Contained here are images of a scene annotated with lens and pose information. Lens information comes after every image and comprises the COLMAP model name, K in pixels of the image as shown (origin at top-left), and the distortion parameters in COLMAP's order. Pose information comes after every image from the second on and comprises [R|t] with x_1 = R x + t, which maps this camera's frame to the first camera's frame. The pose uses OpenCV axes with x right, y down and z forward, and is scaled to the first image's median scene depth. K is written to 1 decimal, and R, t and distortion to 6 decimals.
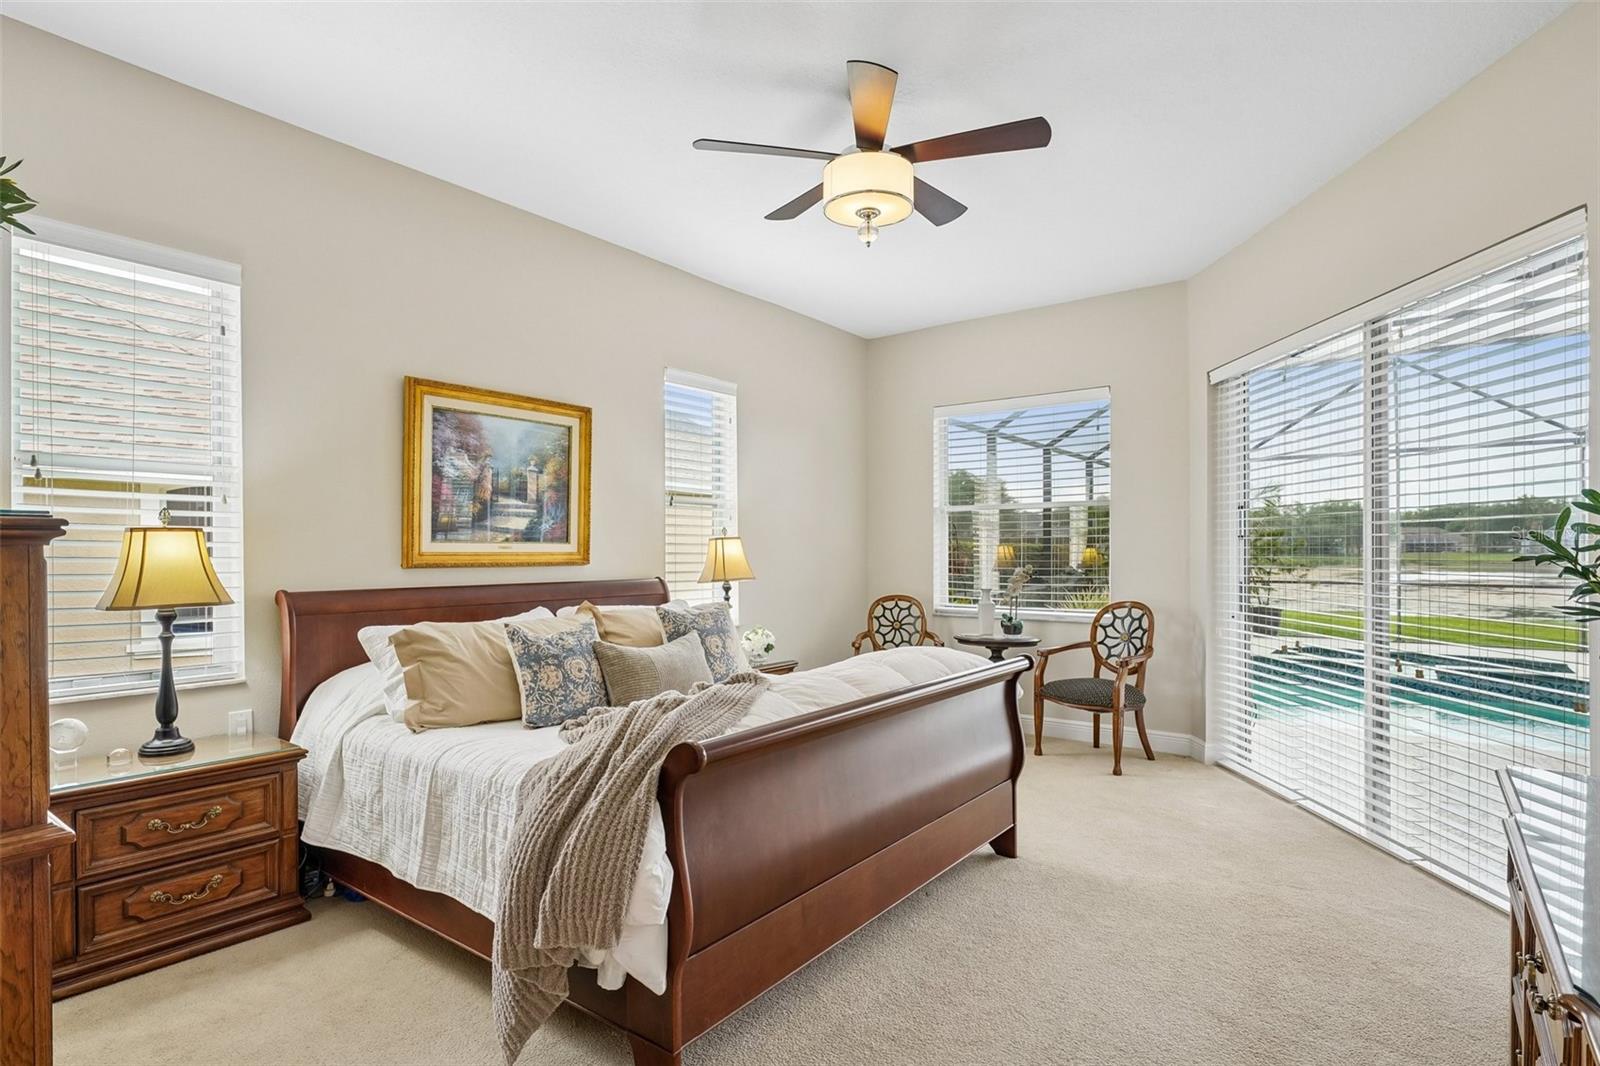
lens RADIAL K [[814.2, 0, 798.8], [0, 814.2, 539.2], [0, 0, 1]] dist [0.000493, 0.000002]
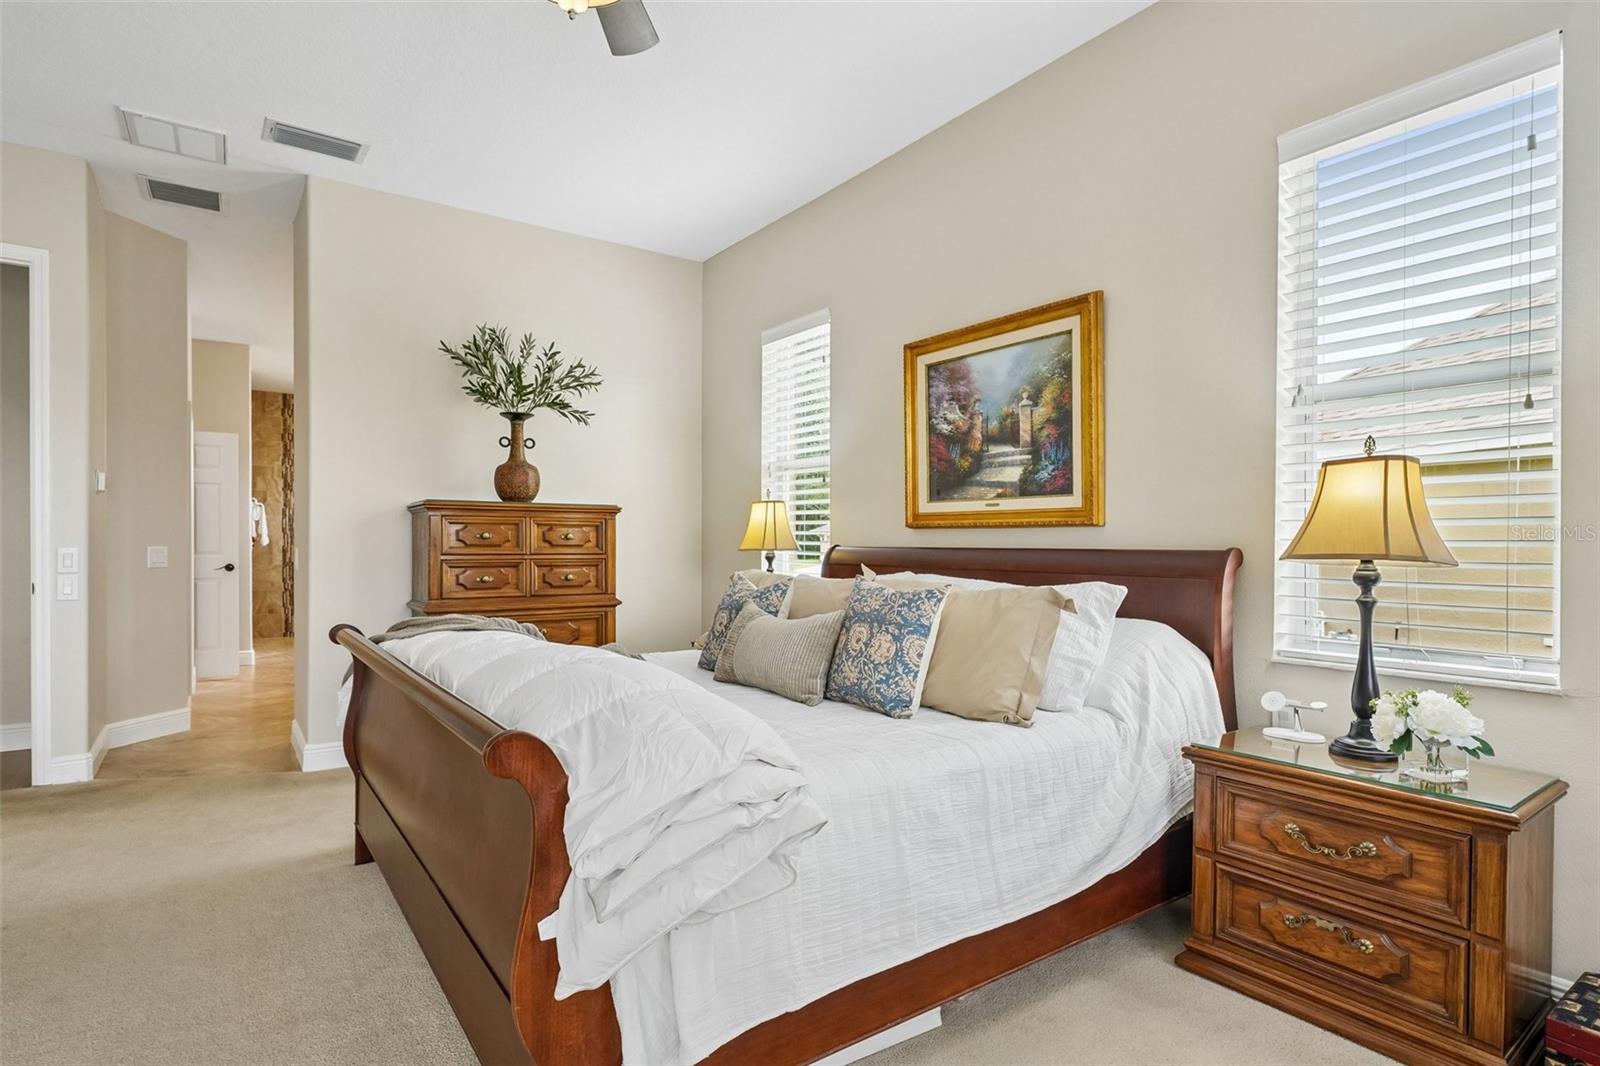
lens RADIAL K [[814.2, 0, 798.6], [0, 814.2, 540.2], [0, 0, 1]] dist [0.000493, 0.000002]
pose [[-0.288820, -0.013956, -0.957282, 0.498839], [-0.003934, 0.999903, -0.013391, 0.058570], [0.957375, -0.000102, -0.288847, 1.049314]]
